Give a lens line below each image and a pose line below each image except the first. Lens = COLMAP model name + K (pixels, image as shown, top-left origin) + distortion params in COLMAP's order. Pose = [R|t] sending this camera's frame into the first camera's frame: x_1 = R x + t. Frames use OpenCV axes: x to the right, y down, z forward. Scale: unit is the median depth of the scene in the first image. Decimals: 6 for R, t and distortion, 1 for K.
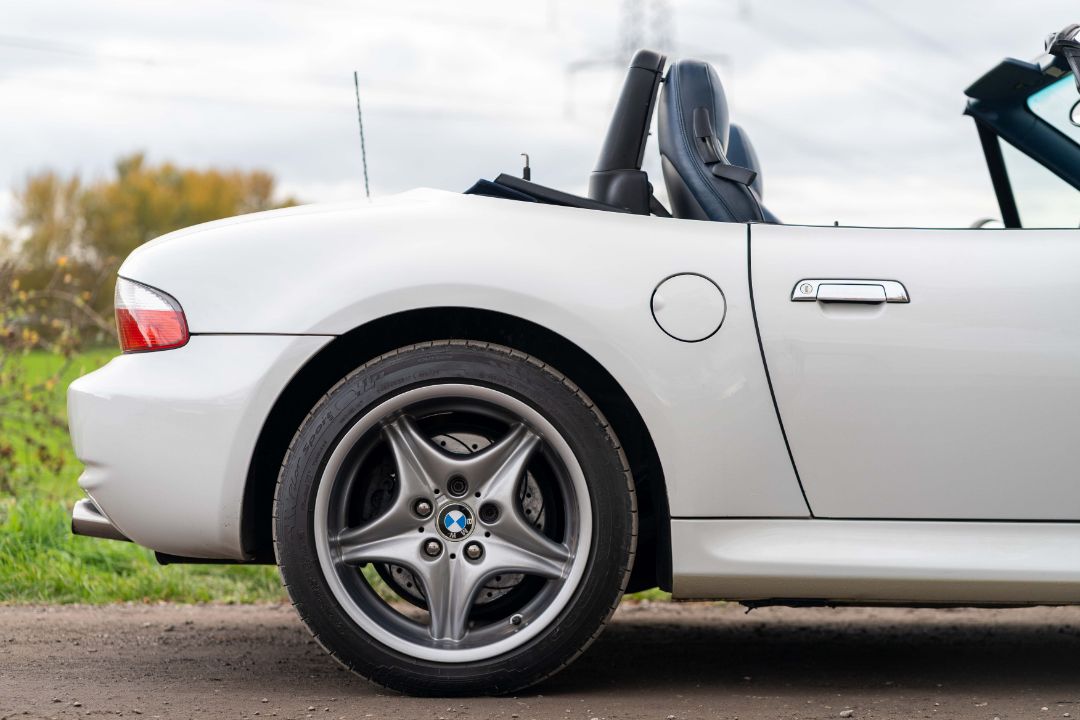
lens RADIAL K [[2755.6, 0, 540.0], [0, 2755.6, 360.0], [0, 0, 1]] dist [0.077989, 0.493957]
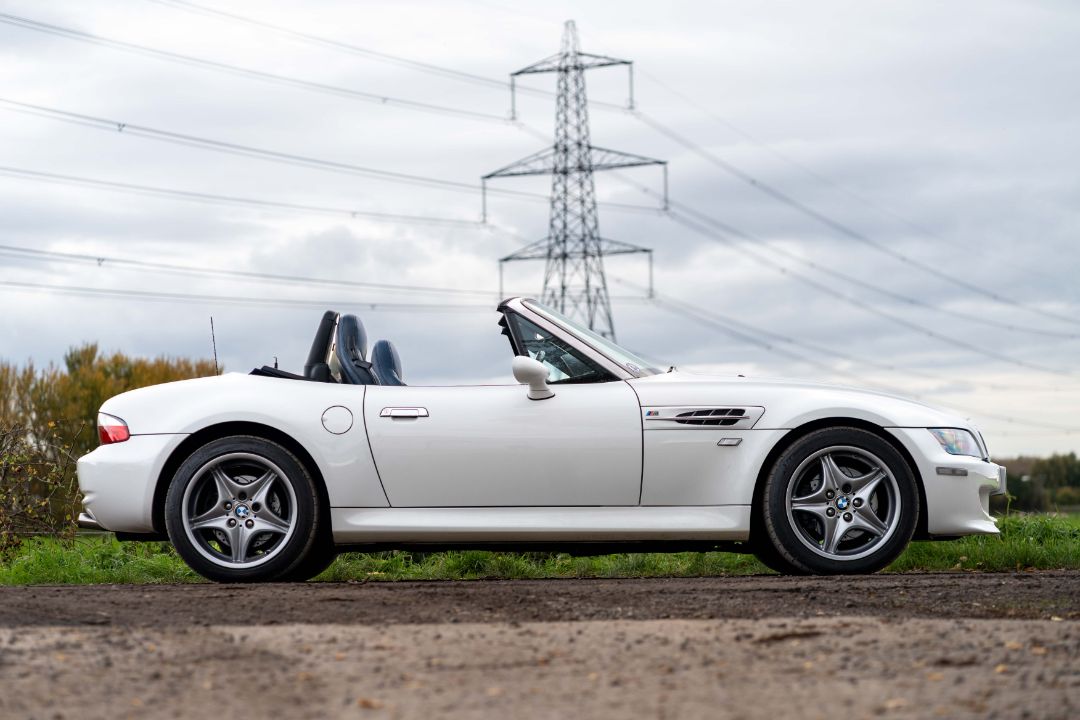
lens RADIAL K [[3077.0, 0, 540.0], [0, 3077.0, 360.0], [0, 0, 1]] dist [0.133700, 0.311599]
pose [[0.999904, -0.013579, 0.002597, 0.221697], [0.013723, 0.997669, -0.066844, 0.109476], [-0.001683, 0.066874, 0.997760, -1.667662]]
